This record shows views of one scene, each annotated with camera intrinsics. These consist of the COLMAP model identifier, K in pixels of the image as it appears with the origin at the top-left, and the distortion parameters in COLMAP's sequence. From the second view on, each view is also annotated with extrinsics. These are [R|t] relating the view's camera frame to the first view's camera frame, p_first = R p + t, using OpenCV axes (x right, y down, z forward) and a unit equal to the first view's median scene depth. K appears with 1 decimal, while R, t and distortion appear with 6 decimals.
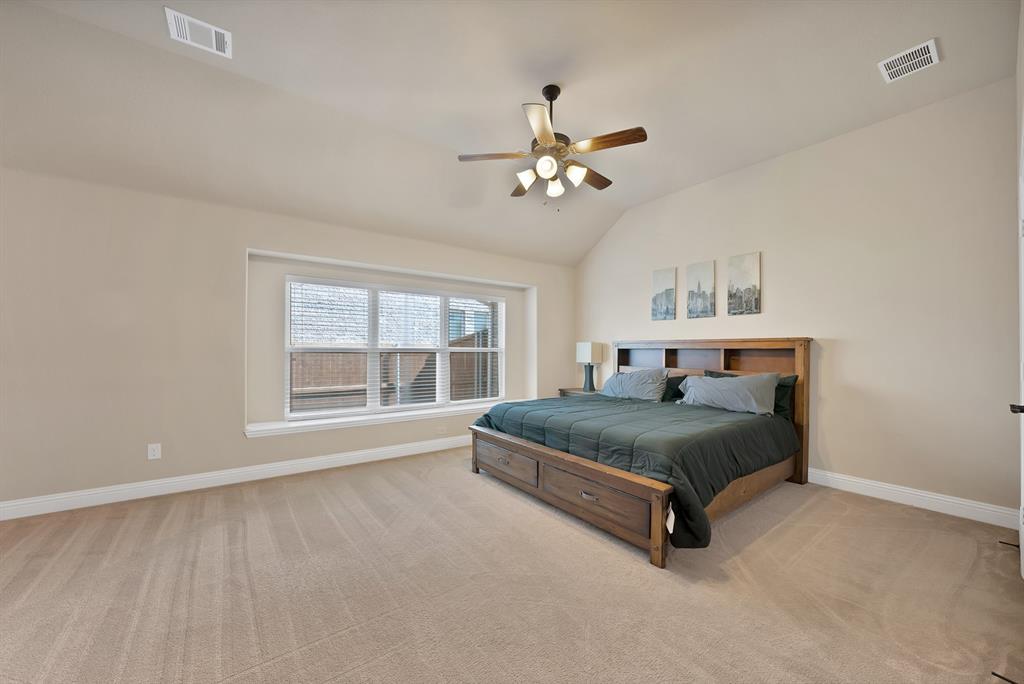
lens RADIAL K [[372.7, 0, 519.3], [0, 372.7, 347.1], [0, 0, 1]] dist [-0.028552, 0.003803]
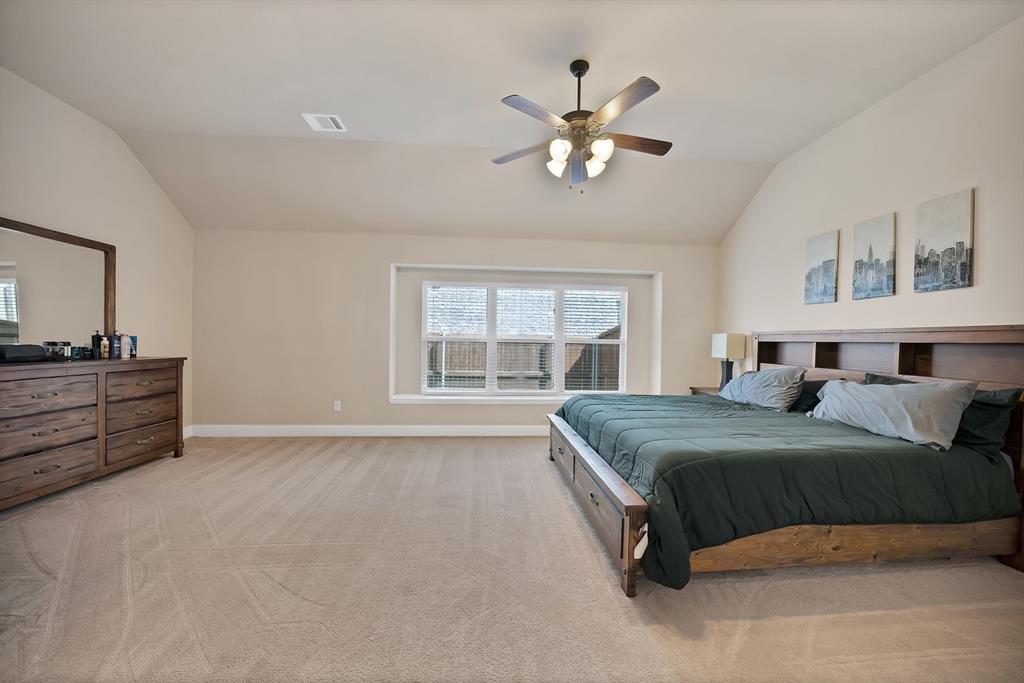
lens RADIAL K [[369.2, 0, 514.0], [0, 369.2, 345.0], [0, 0, 1]] dist [-0.023378, 0.000143]
pose [[0.848961, 0.015686, -0.528223, 0.295164], [-0.007579, 0.999818, 0.017509, 0.002553], [0.528401, -0.010861, 0.848925, 0.072999]]
